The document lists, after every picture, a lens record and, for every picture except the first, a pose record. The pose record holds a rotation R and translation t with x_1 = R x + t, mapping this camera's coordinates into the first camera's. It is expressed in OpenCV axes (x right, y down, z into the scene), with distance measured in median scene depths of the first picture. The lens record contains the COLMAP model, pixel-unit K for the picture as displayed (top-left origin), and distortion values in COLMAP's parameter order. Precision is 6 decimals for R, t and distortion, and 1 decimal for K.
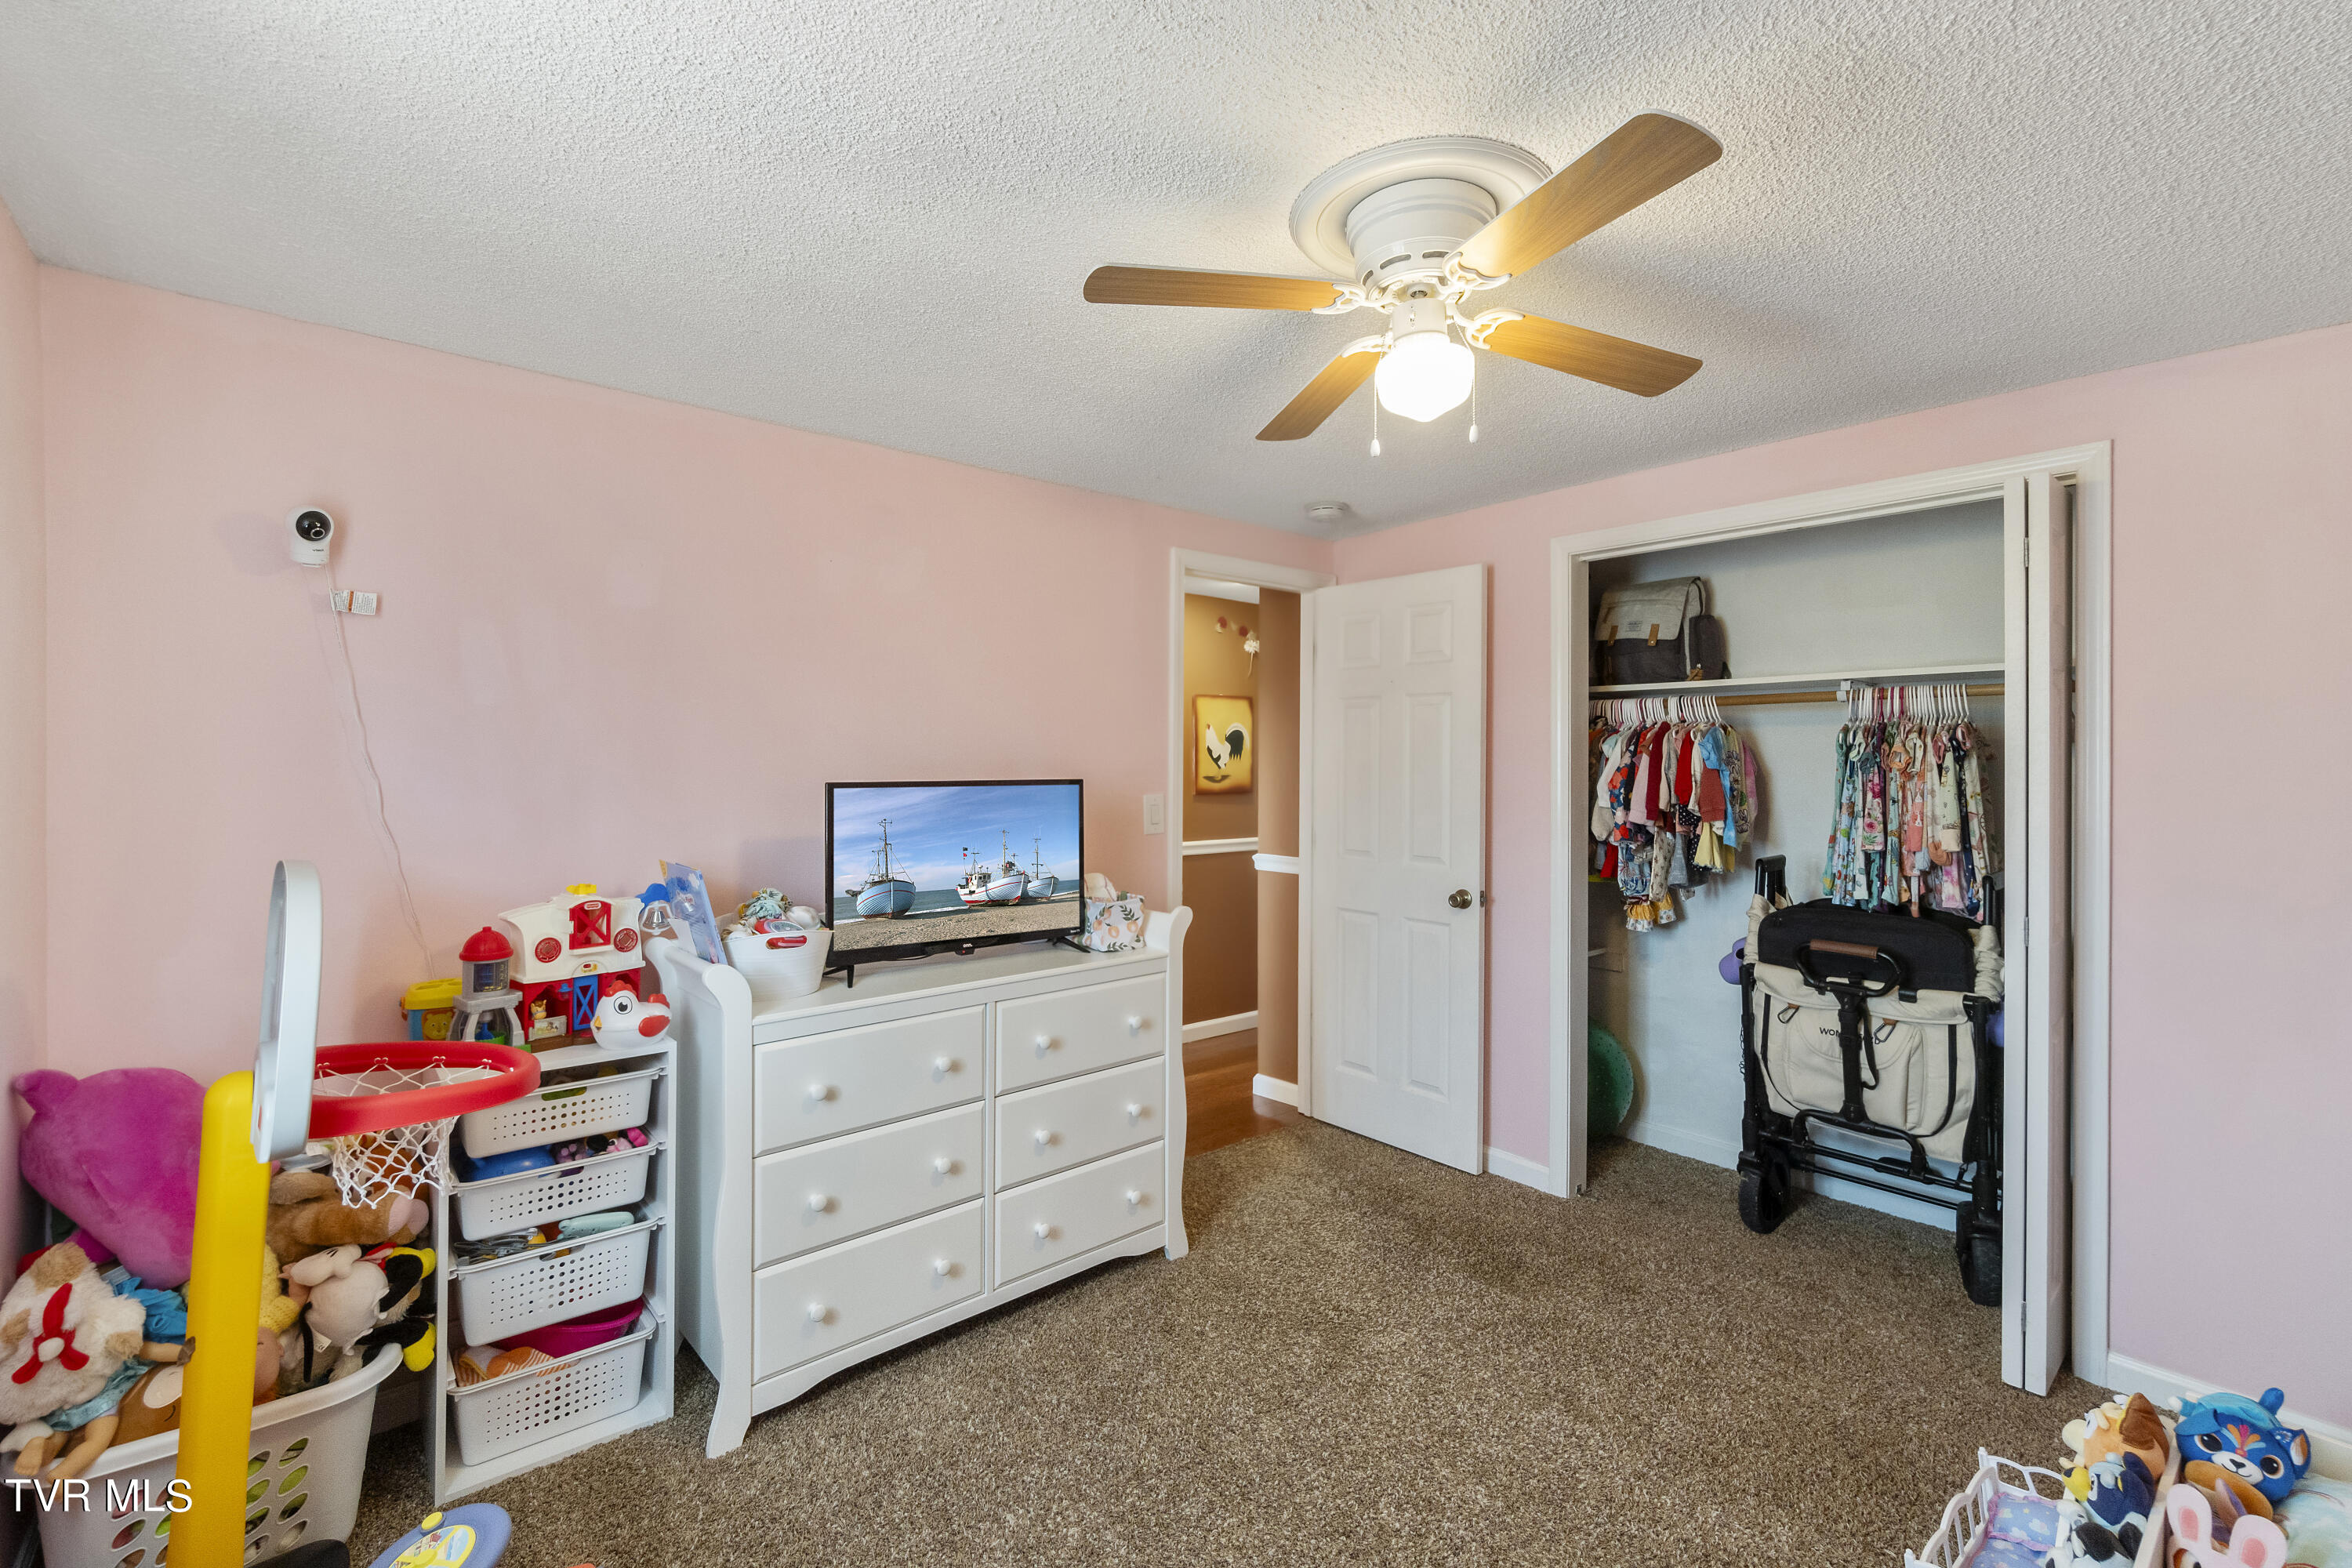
lens RADIAL K [[1017.1, 0, 1175.7], [0, 1017.1, 763.2], [0, 0, 1]] dist [-0.001709, -0.000214]
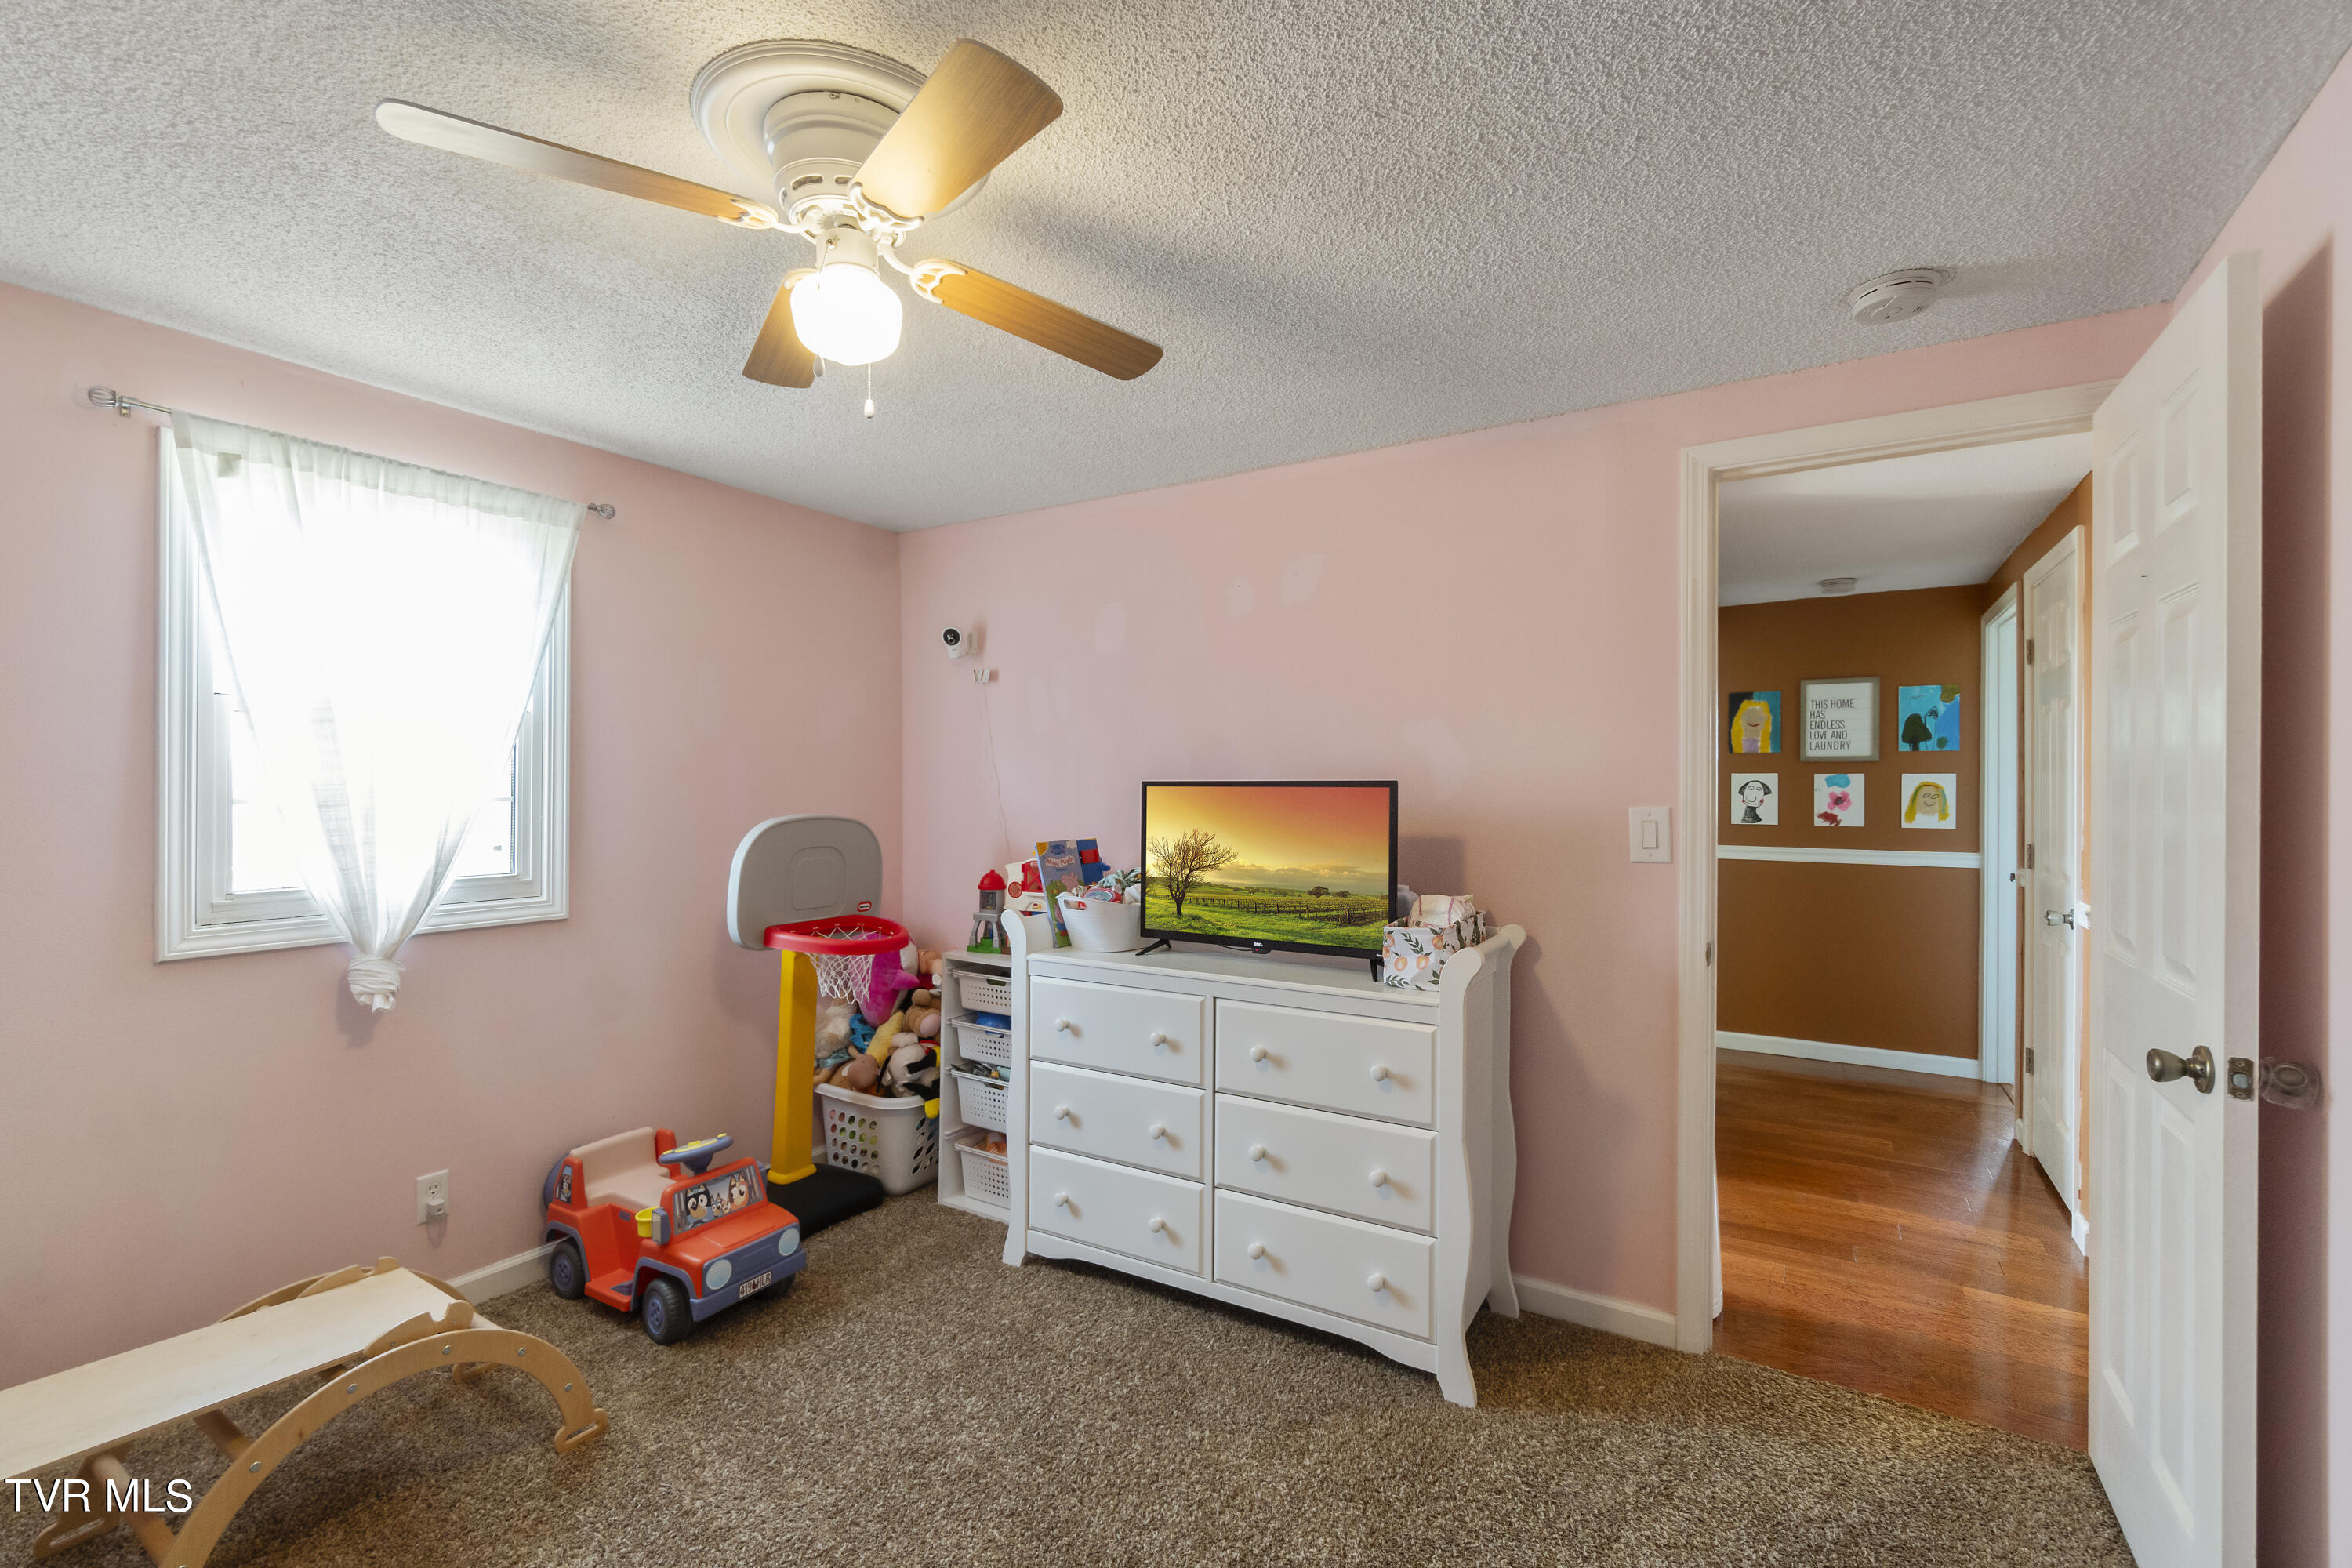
lens RADIAL K [[1023.7, 0, 1172.1], [0, 1023.7, 789.6], [0, 0, 1]] dist [0.000476, -0.000056]
pose [[0.299756, 0.001709, -0.954014, 0.786035], [-0.003370, 0.999994, 0.000732, 0.026710], [0.954010, 0.002995, 0.299760, 0.654230]]
